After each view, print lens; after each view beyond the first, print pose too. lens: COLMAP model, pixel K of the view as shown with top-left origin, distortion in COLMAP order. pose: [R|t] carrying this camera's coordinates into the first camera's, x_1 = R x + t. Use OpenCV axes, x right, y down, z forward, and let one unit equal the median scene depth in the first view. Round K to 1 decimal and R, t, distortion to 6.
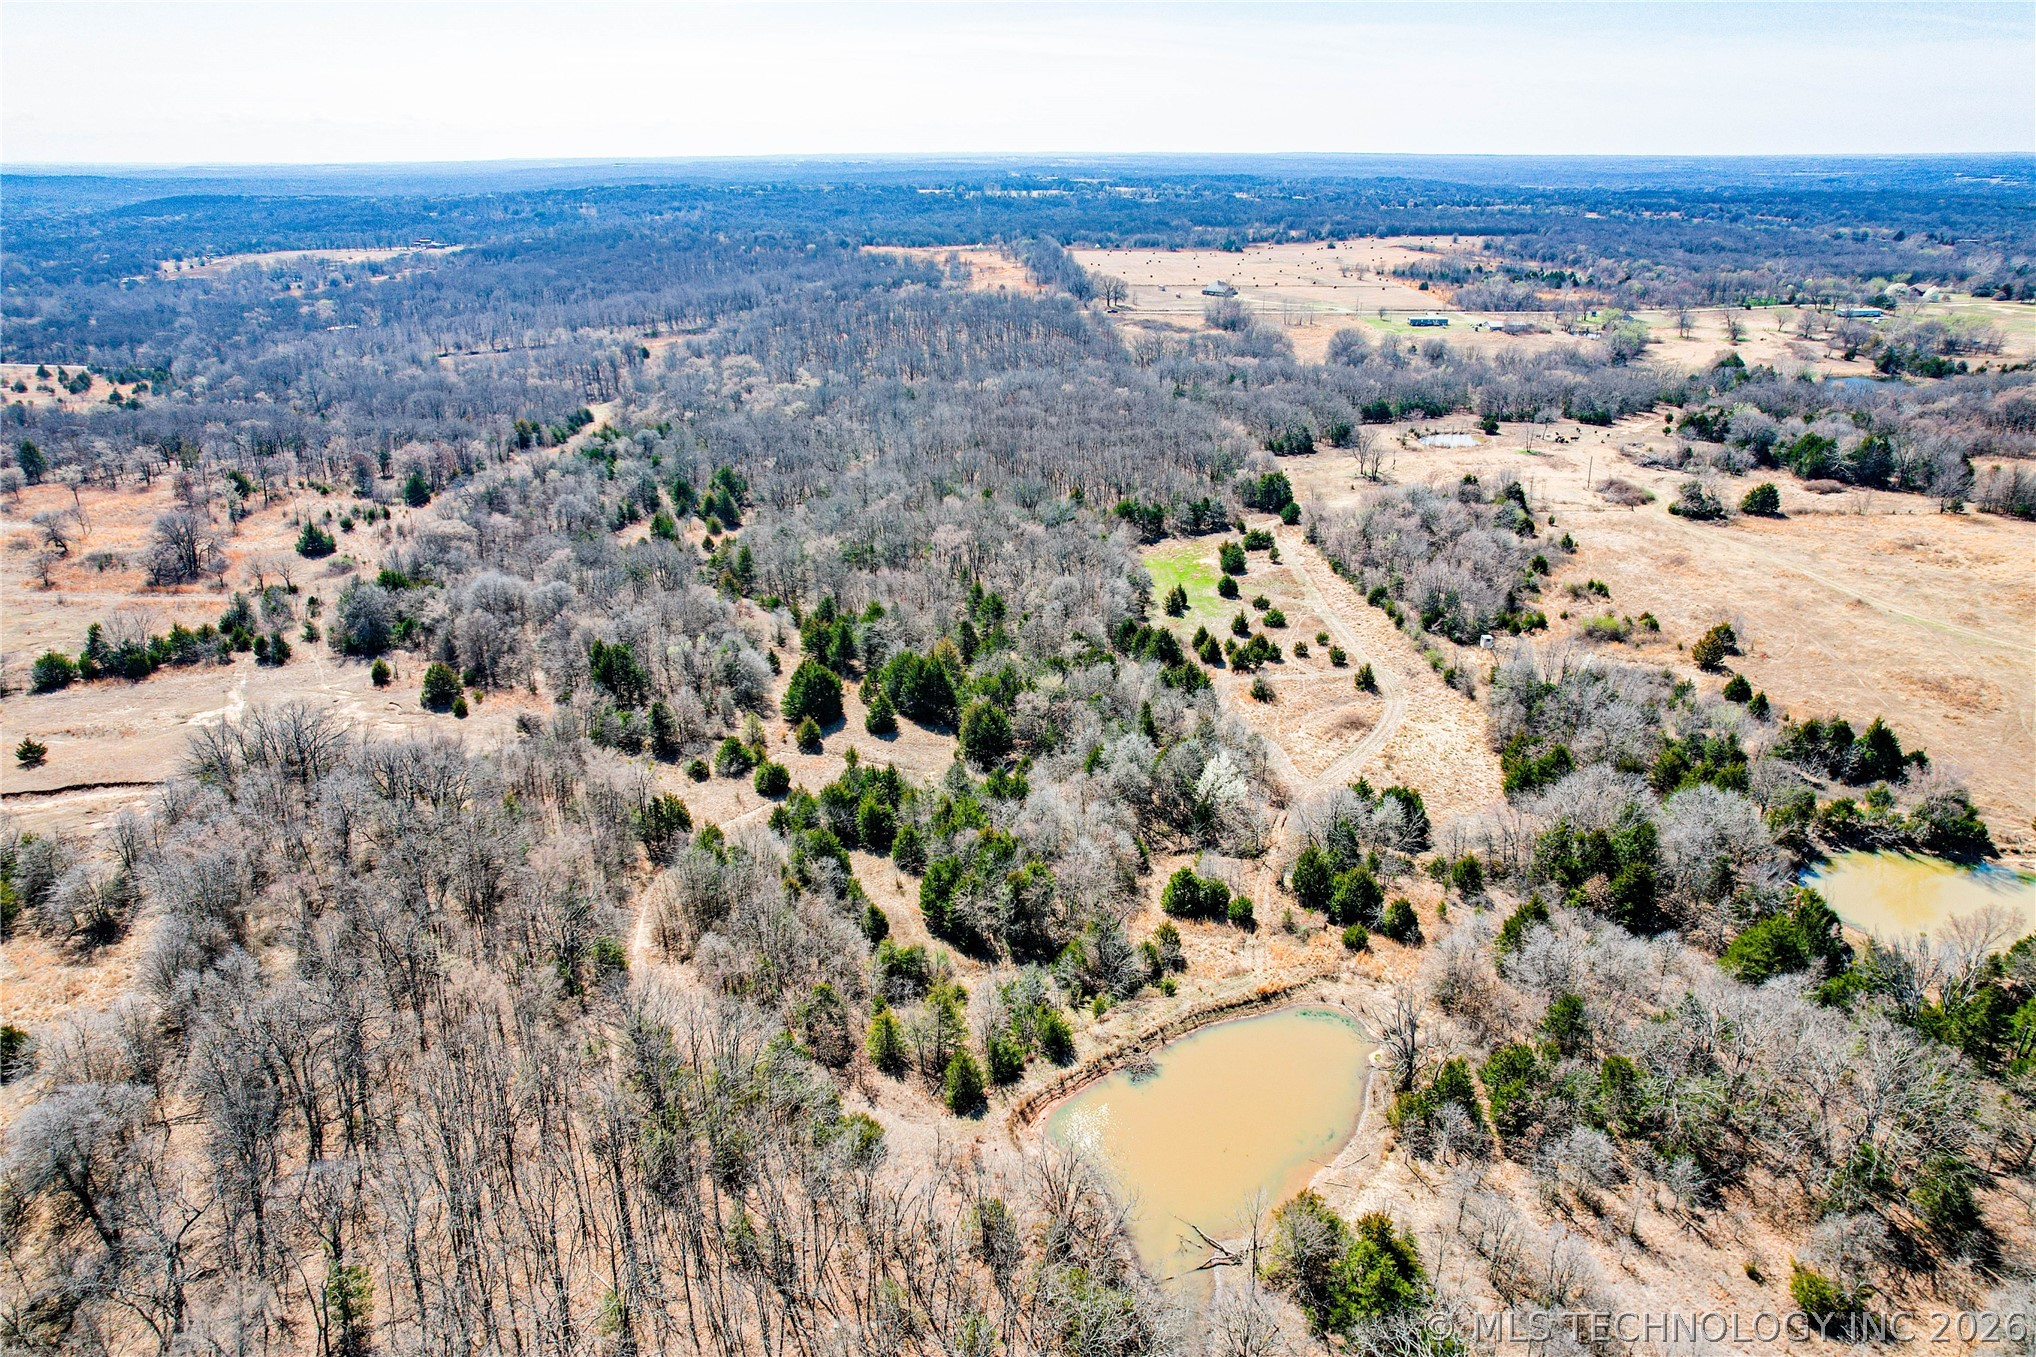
lens RADIAL K [[1308.7, 0, 1018.0], [0, 1308.7, 678.5], [0, 0, 1]] dist [-0.083029, 0.069629]
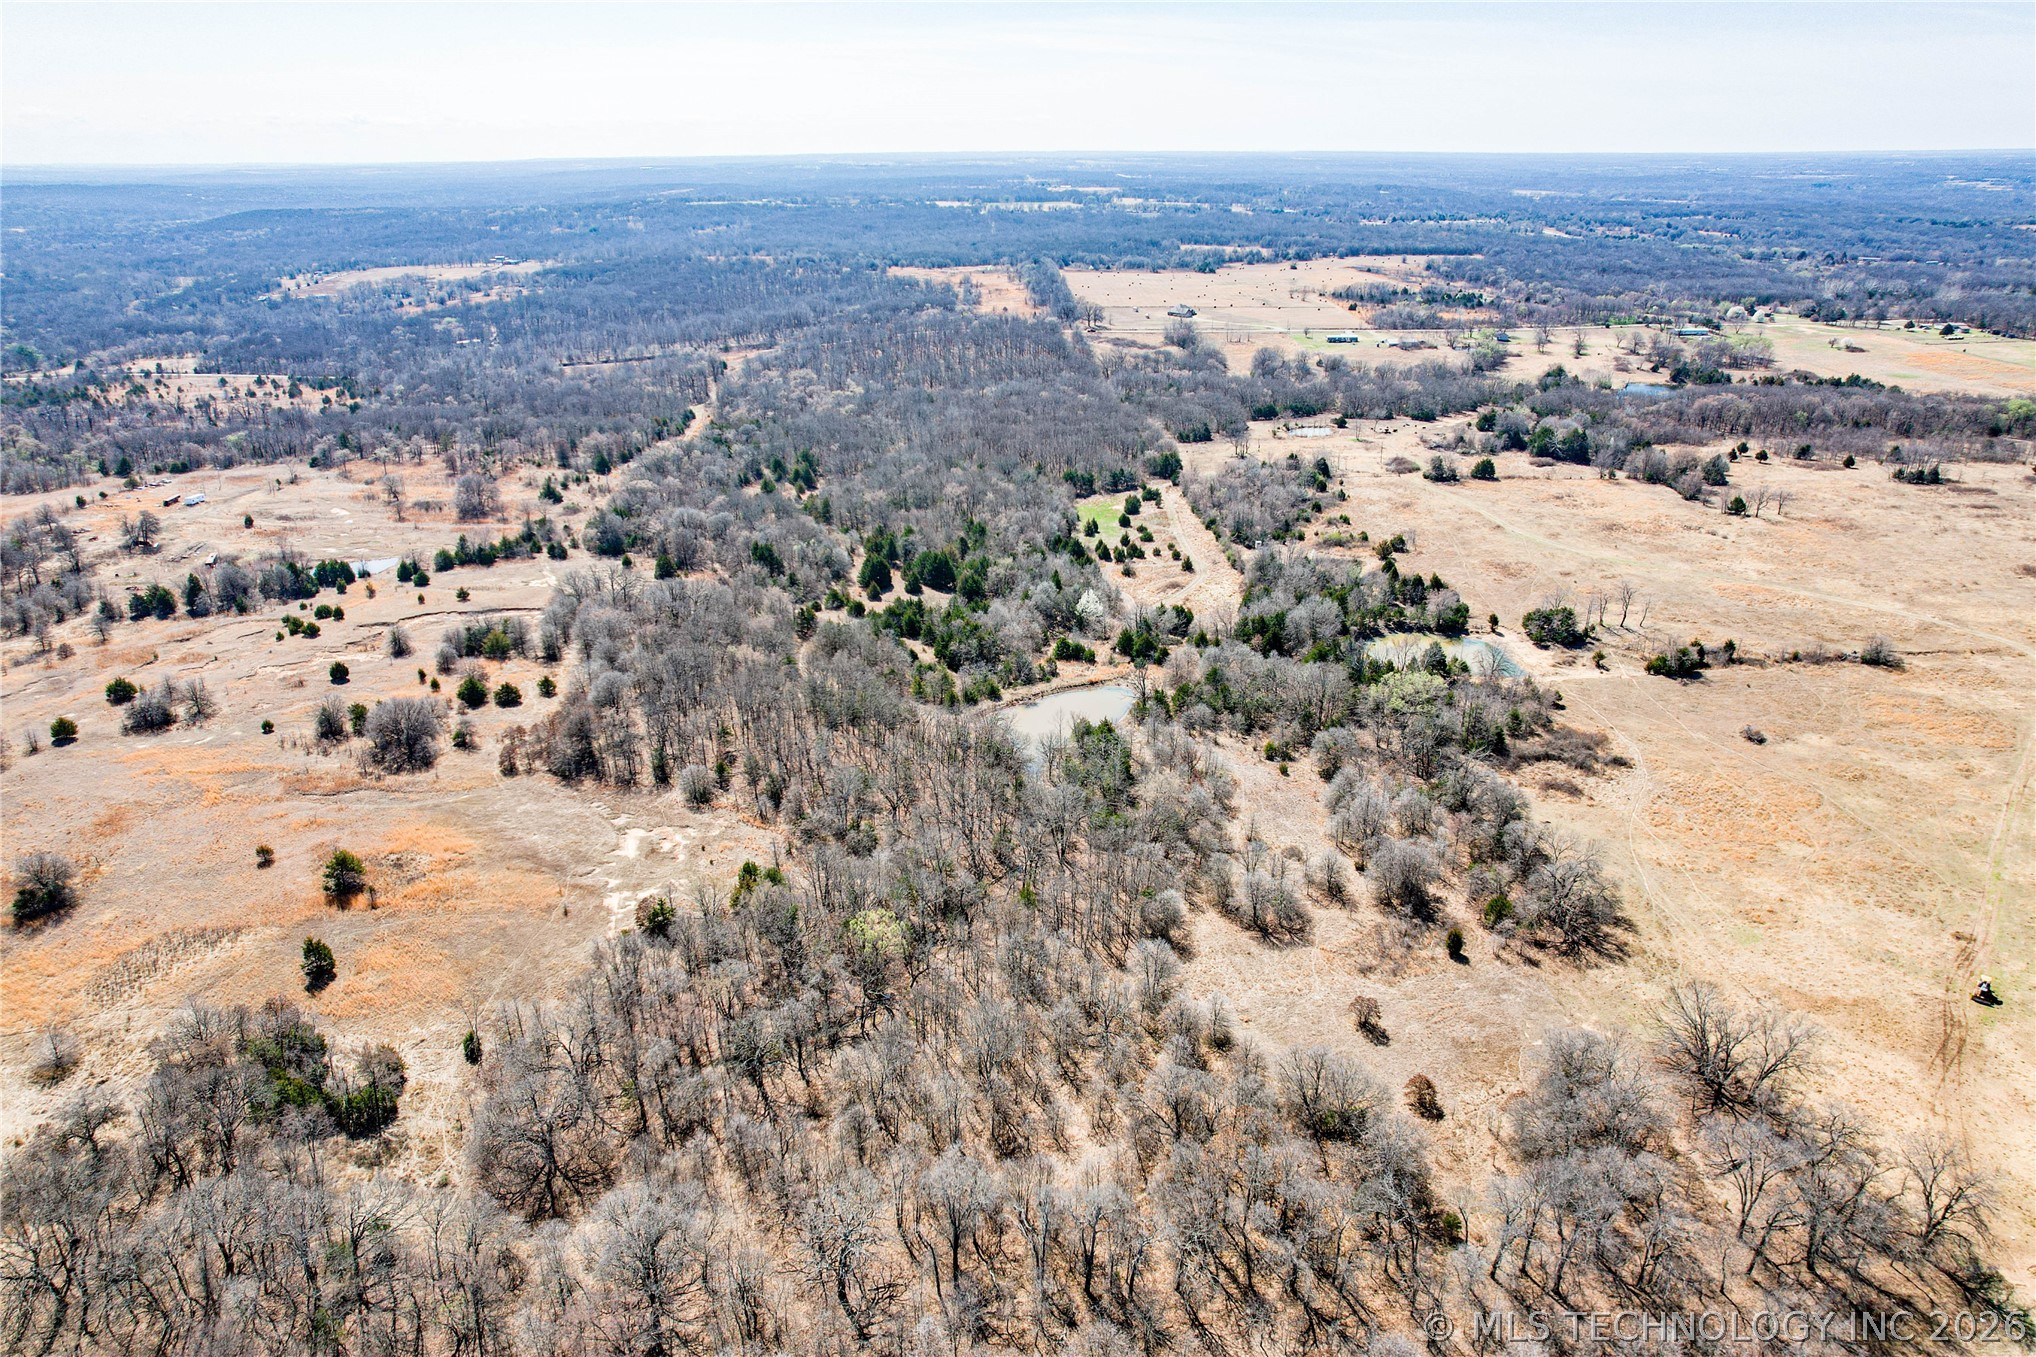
lens RADIAL K [[1308.7, 0, 1018.0], [0, 1308.7, 678.5], [0, 0, 1]] dist [-0.083029, 0.069629]
pose [[0.999890, 0.003308, -0.014453, 0.045100], [-0.003271, 0.999991, 0.002594, 0.106652], [0.014461, -0.002547, 0.999892, -0.547096]]
